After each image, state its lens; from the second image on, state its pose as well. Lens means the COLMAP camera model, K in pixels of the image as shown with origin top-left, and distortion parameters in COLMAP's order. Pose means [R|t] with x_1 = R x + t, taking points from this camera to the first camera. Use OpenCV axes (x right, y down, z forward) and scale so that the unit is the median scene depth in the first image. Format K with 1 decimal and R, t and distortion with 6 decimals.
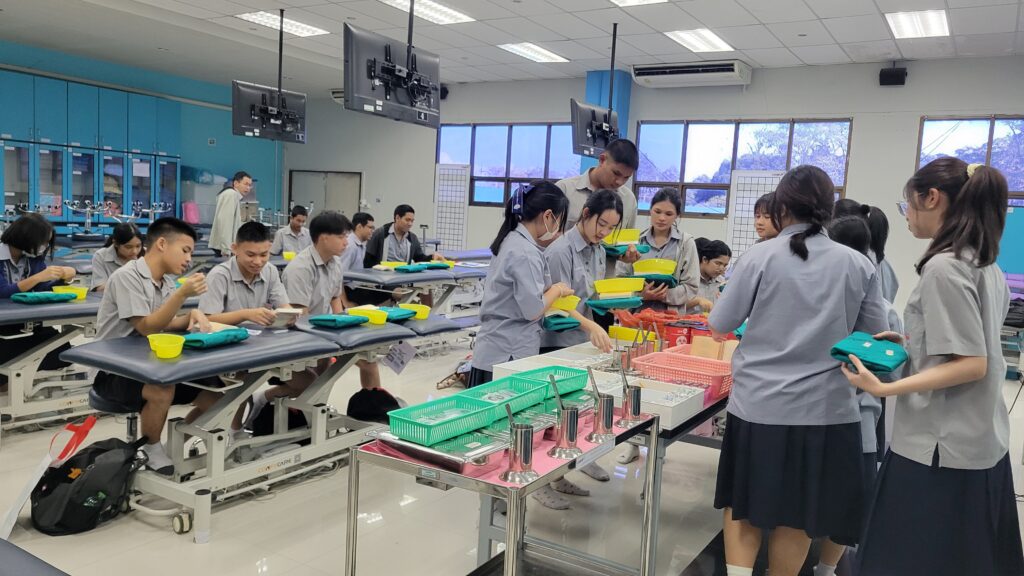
lens RADIAL K [[762.9, 0, 512.0], [0, 762.9, 288.0], [0, 0, 1]] dist [0.039849, -0.000070]
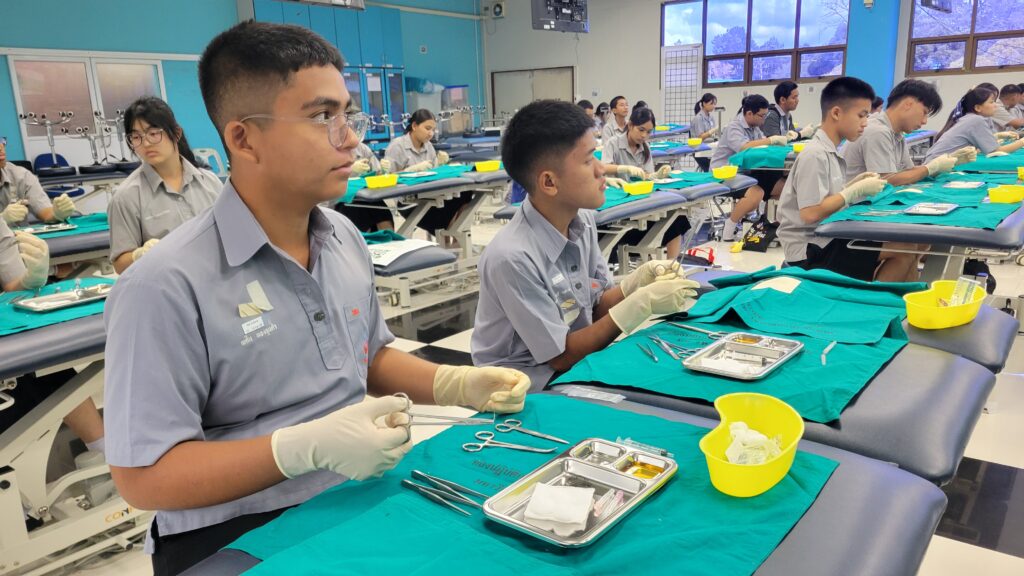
lens RADIAL K [[762.9, 0, 512.0], [0, 762.9, 288.0], [0, 0, 1]] dist [0.039849, -0.000070]
pose [[0.990285, -0.065265, -0.122785, -0.190056], [0.080323, 0.989277, 0.121977, 0.002136], [0.113508, -0.130655, 0.984909, 0.001564]]
